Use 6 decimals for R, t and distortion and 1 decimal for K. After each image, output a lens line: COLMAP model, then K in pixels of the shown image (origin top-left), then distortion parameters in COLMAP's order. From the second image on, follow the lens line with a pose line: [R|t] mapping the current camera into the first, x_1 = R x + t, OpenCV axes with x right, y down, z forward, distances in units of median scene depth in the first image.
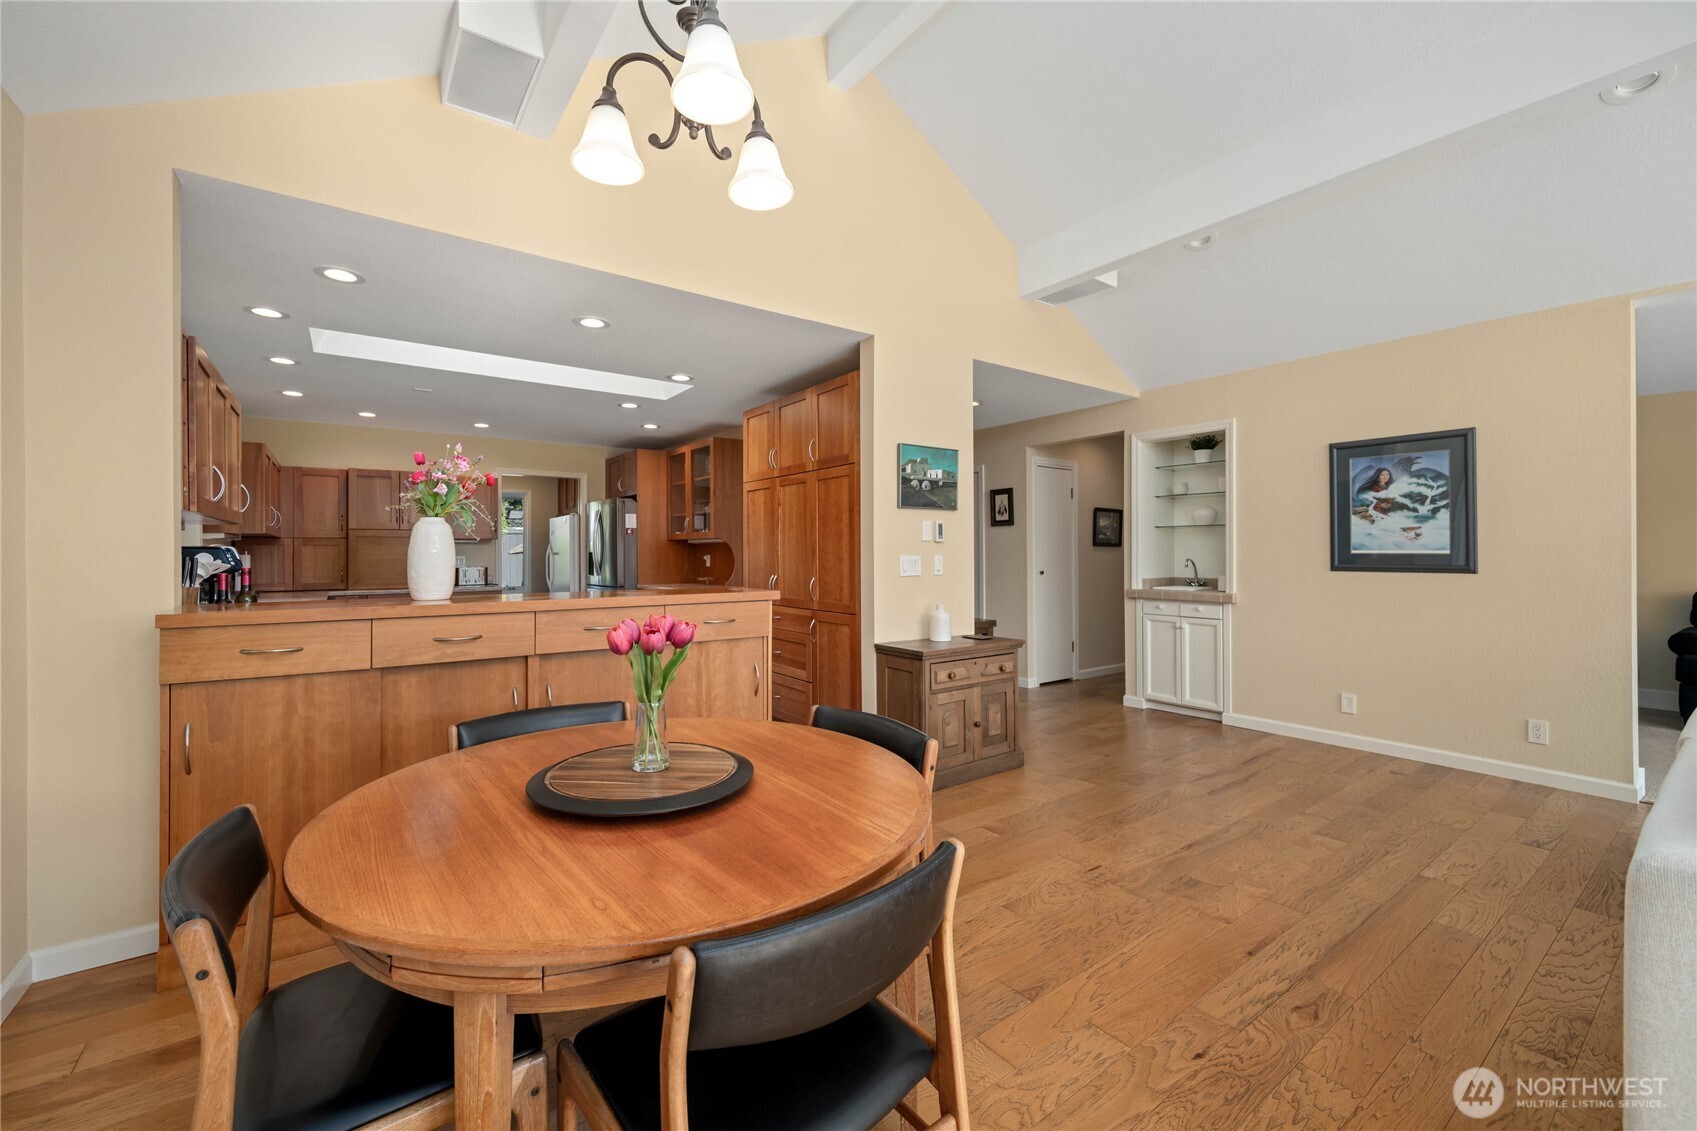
lens RADIAL K [[666.9, 0, 828.6], [0, 666.9, 542.5], [0, 0, 1]] dist [0.000422, 0.000818]
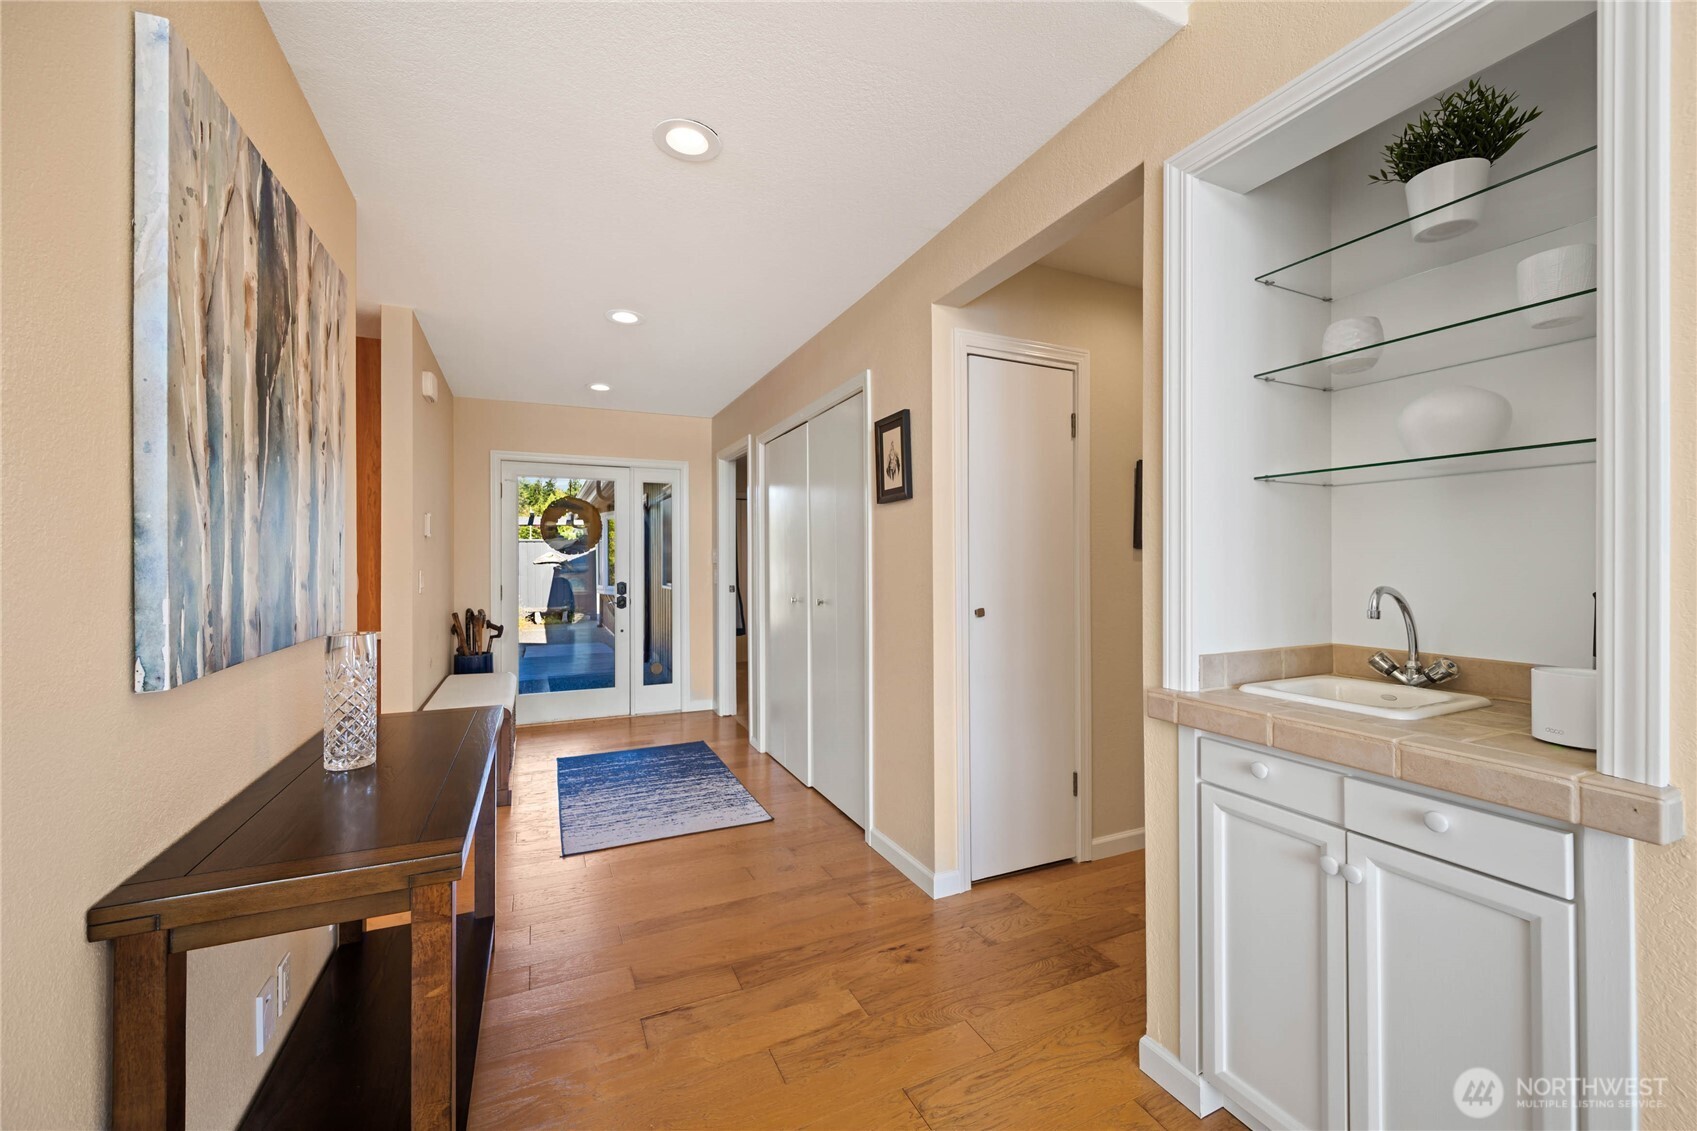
lens RADIAL K [[666.9, 0, 840.7], [0, 666.9, 557.3], [0, 0, 1]] dist [0.000422, 0.000818]
pose [[0.981695, 0.001418, -0.190455, 0.366604], [-0.000358, 0.999984, 0.005603, 0.010107], [0.190460, -0.005432, 0.981680, 0.677422]]
